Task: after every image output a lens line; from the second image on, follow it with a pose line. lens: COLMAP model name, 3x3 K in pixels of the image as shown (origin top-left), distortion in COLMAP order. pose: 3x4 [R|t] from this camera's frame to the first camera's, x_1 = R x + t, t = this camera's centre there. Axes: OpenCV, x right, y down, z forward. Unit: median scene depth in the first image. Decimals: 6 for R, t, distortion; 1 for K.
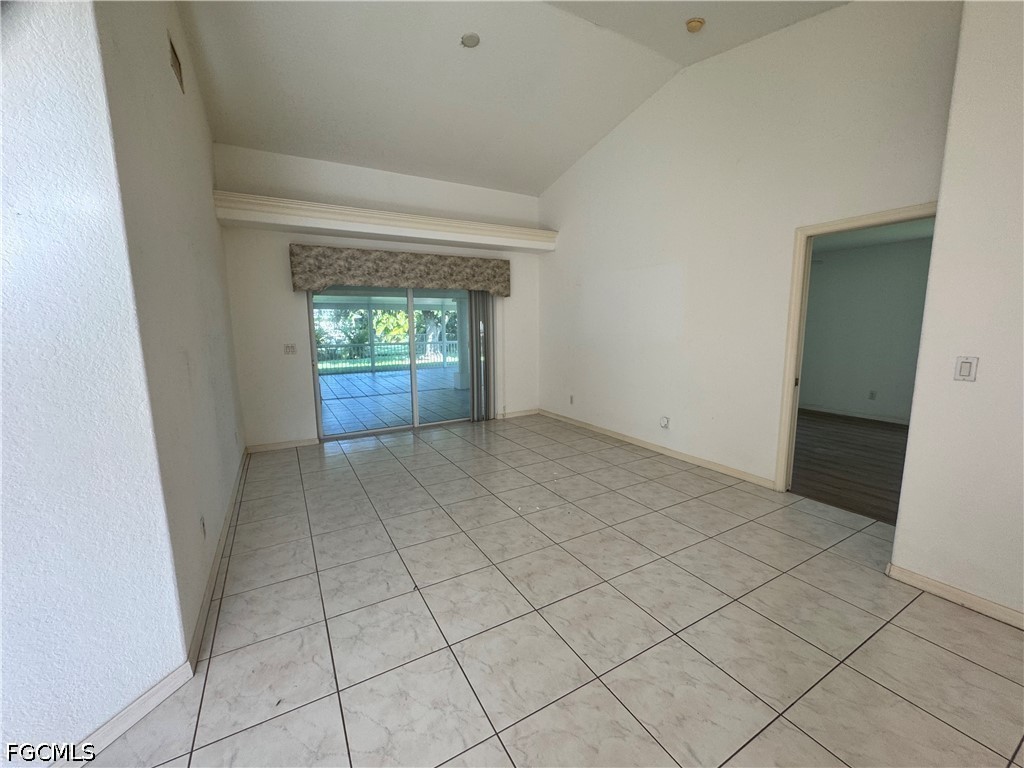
lens RADIAL K [[405.0, 0, 515.9], [0, 405.0, 390.2], [0, 0, 1]] dist [0.000272, 0.000170]
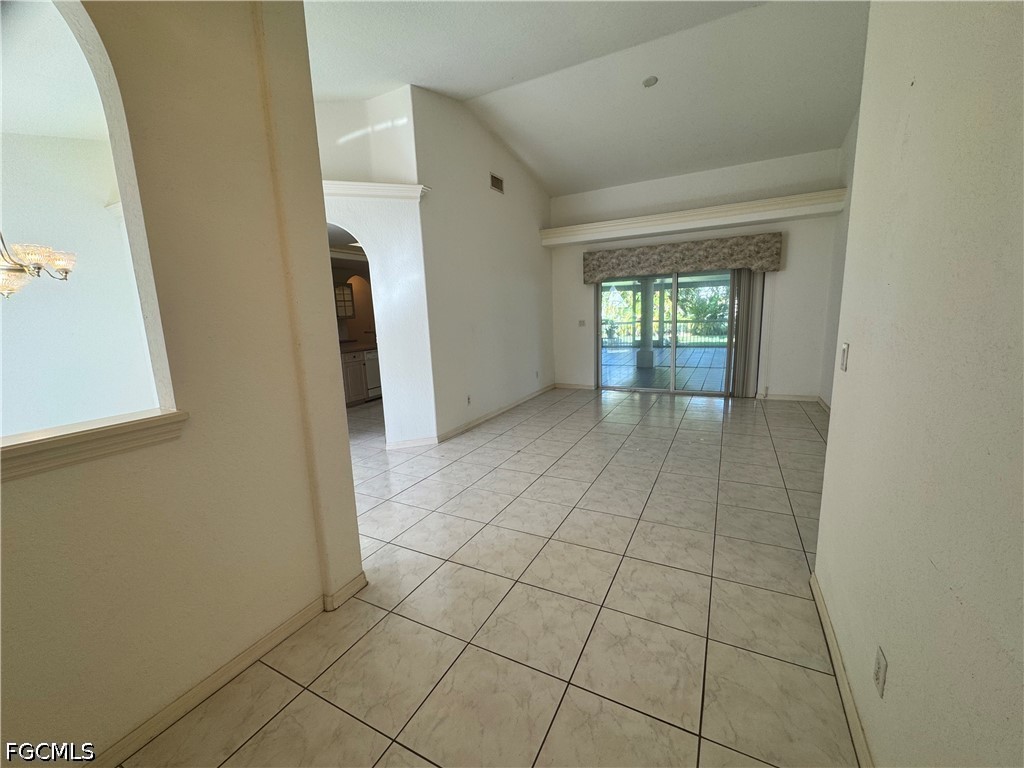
lens RADIAL K [[414.1, 0, 512.0], [0, 414.1, 384.0], [0, 0, 1]] dist [-0.002960, -0.000120]
pose [[0.522070, 0.130356, -0.842882, 0.779975], [-0.117932, 0.989791, 0.080031, 0.032542], [0.844710, 0.057621, 0.532113, -0.010371]]
